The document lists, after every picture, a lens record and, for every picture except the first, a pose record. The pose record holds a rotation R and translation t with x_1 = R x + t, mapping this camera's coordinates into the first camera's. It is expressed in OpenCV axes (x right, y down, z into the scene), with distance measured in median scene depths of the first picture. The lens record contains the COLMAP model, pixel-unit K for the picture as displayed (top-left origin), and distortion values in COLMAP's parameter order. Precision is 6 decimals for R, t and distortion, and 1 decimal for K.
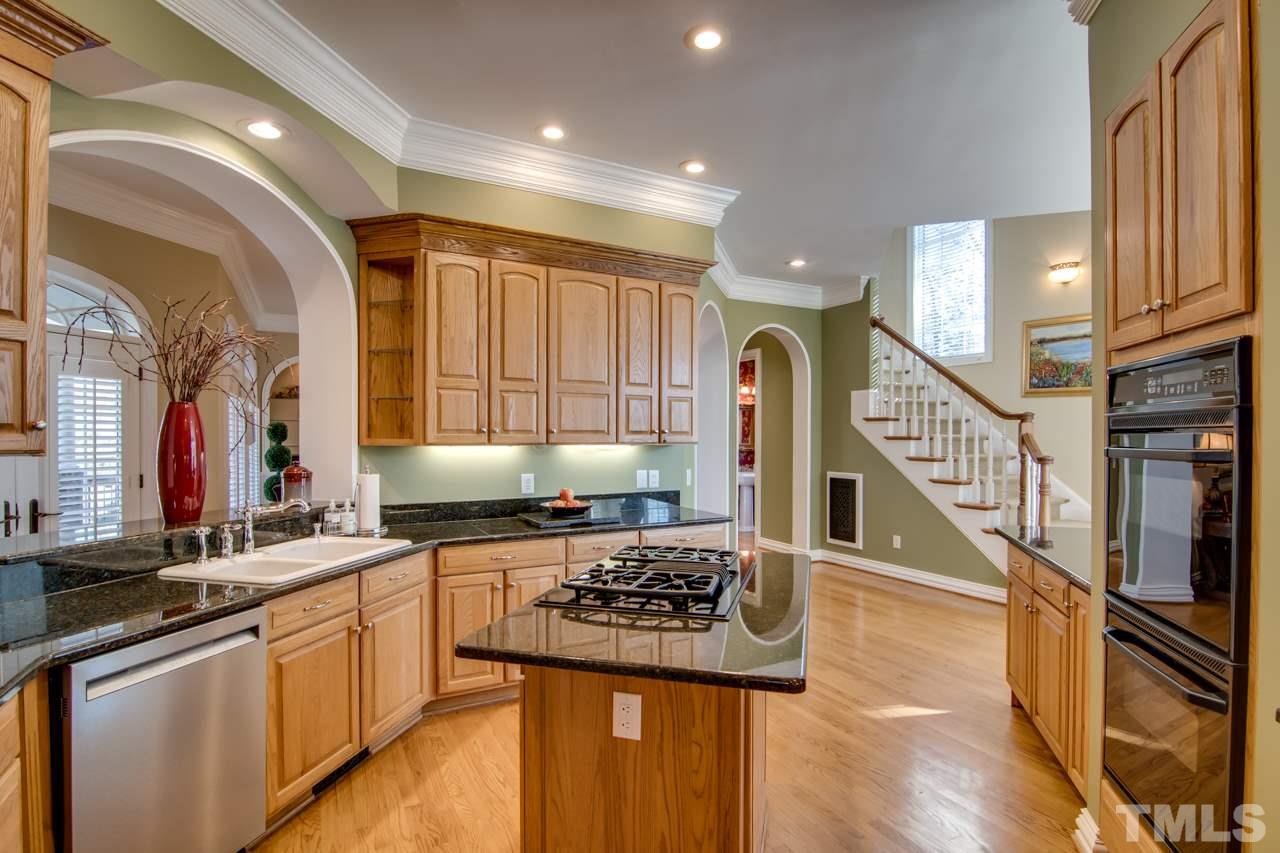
lens RADIAL K [[627.0, 0, 640.2], [0, 627.0, 439.4], [0, 0, 1]] dist [-0.003719, -0.012097]
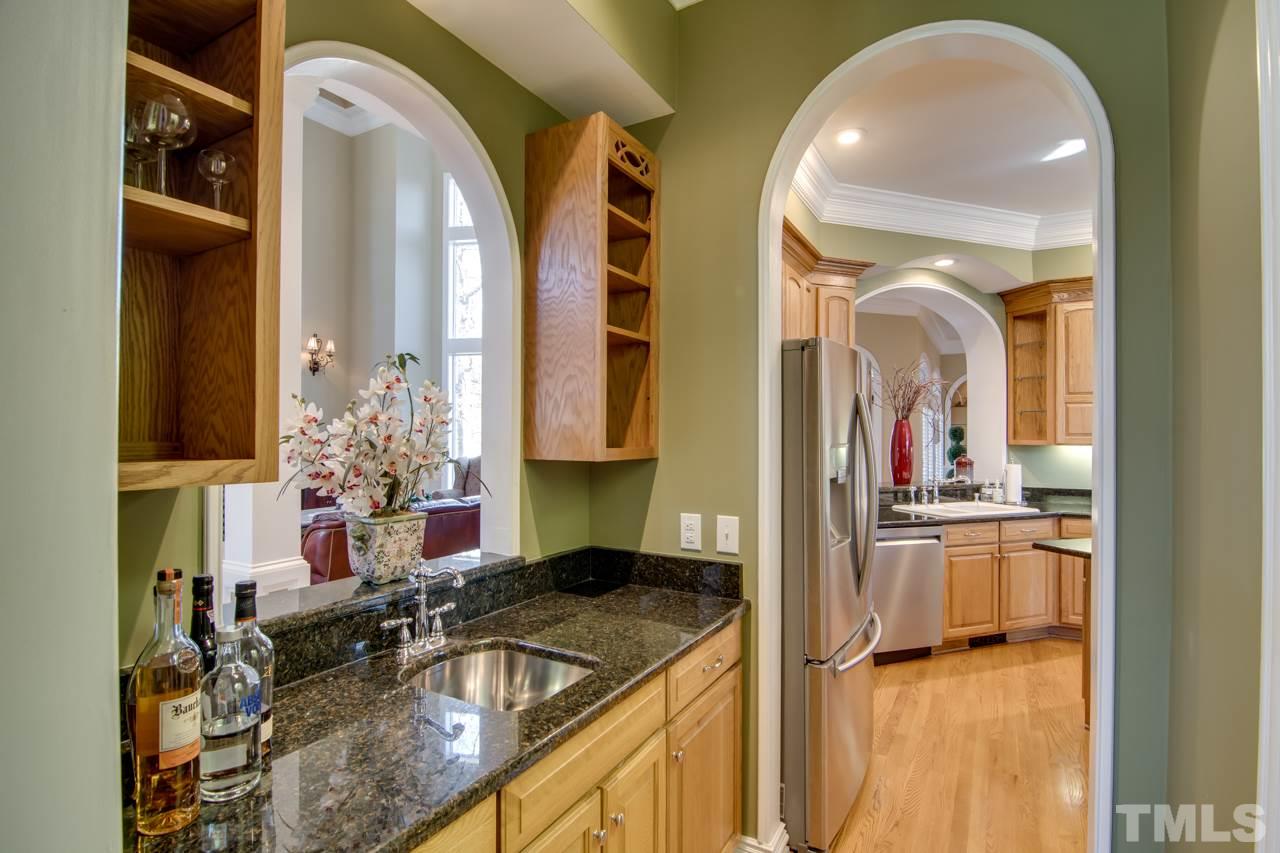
lens RADIAL K [[627.0, 0, 640.2], [0, 627.0, 439.4], [0, 0, 1]] dist [-0.003719, -0.012097]
pose [[0.541088, 0.002623, -0.840962, 0.321925], [-0.002930, 0.999995, 0.001234, -0.001470], [0.840961, 0.001796, 0.541093, -0.519338]]
